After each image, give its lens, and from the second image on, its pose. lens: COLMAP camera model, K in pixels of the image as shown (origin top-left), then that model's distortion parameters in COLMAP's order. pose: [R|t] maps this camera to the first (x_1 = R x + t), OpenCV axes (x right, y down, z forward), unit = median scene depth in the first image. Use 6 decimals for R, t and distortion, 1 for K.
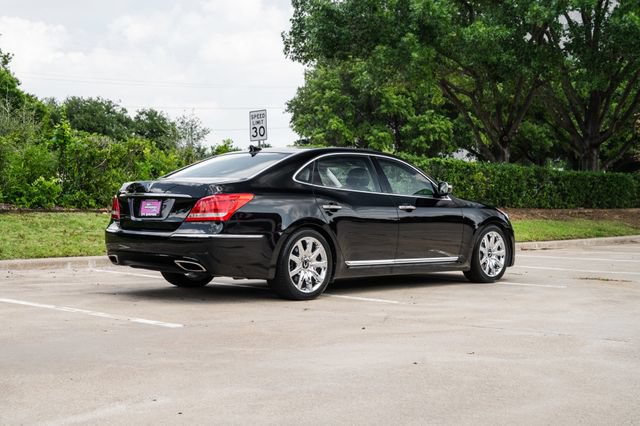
lens RADIAL K [[1046.0, 0, 286.9], [0, 1046.0, 213.5], [0, 0, 1]] dist [0.225995, 0.080647]
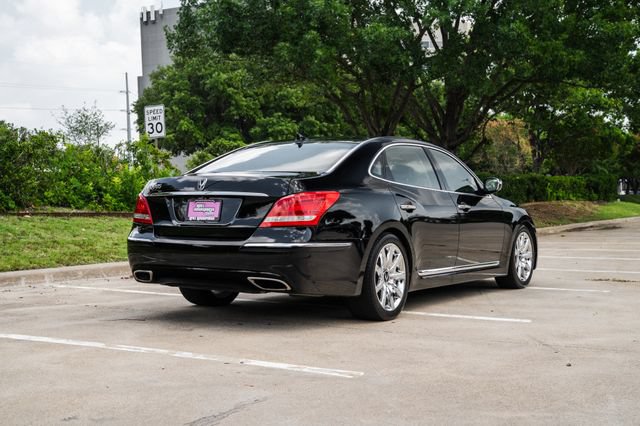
lens RADIAL K [[938.9, 0, 298.9], [0, 938.9, 207.1], [0, 0, 1]] dist [0.193585, 0.064397]
pose [[0.971494, -0.009771, 0.236864, -0.201482], [0.010883, 0.999935, -0.003388, -0.003999], [-0.236815, 0.005870, 0.971537, 0.263905]]
